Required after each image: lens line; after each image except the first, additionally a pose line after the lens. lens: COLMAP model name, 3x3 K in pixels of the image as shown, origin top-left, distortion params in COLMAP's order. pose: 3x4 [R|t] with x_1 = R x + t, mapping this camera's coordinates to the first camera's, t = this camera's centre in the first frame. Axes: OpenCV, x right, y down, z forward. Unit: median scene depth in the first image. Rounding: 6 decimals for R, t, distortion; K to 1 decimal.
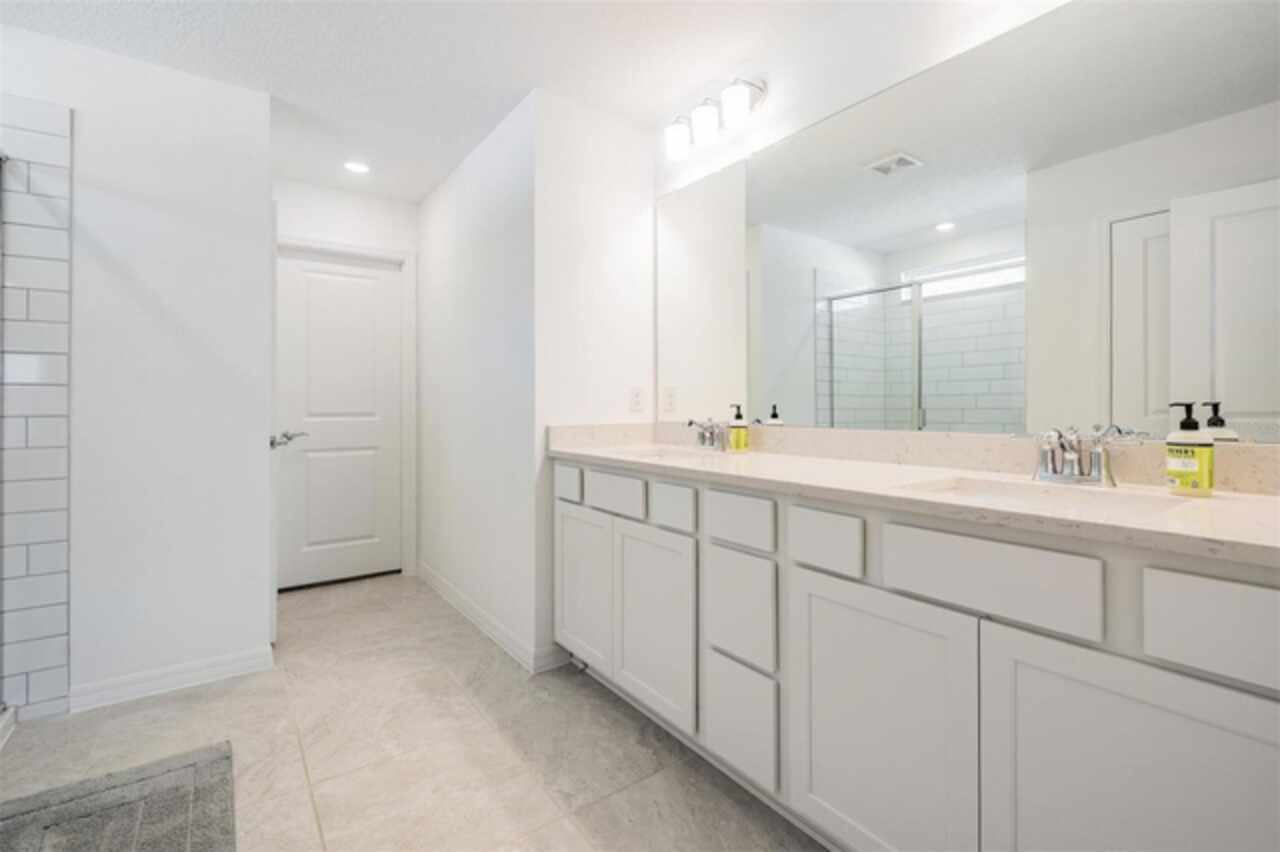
lens RADIAL K [[585.2, 0, 630.6], [0, 585.2, 400.9], [0, 0, 1]] dist [-0.002889, -0.001173]
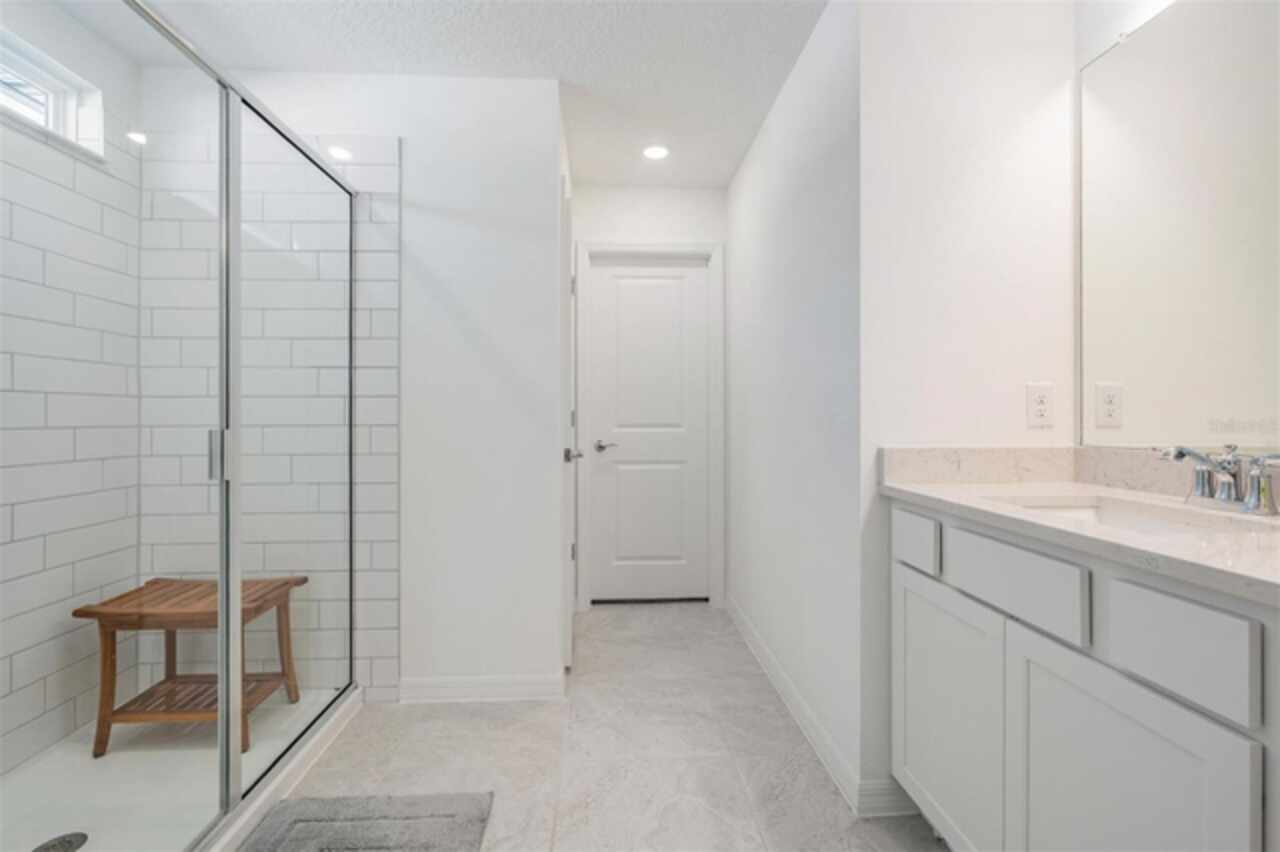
lens RADIAL K [[585.2, 0, 629.2], [0, 585.2, 412.4], [0, 0, 1]] dist [-0.002889, -0.001173]
pose [[0.848004, 0.000041, -0.529990, -0.032731], [0.001654, 0.999995, 0.002725, -0.000286], [0.529987, -0.003187, 0.848000, 0.294856]]
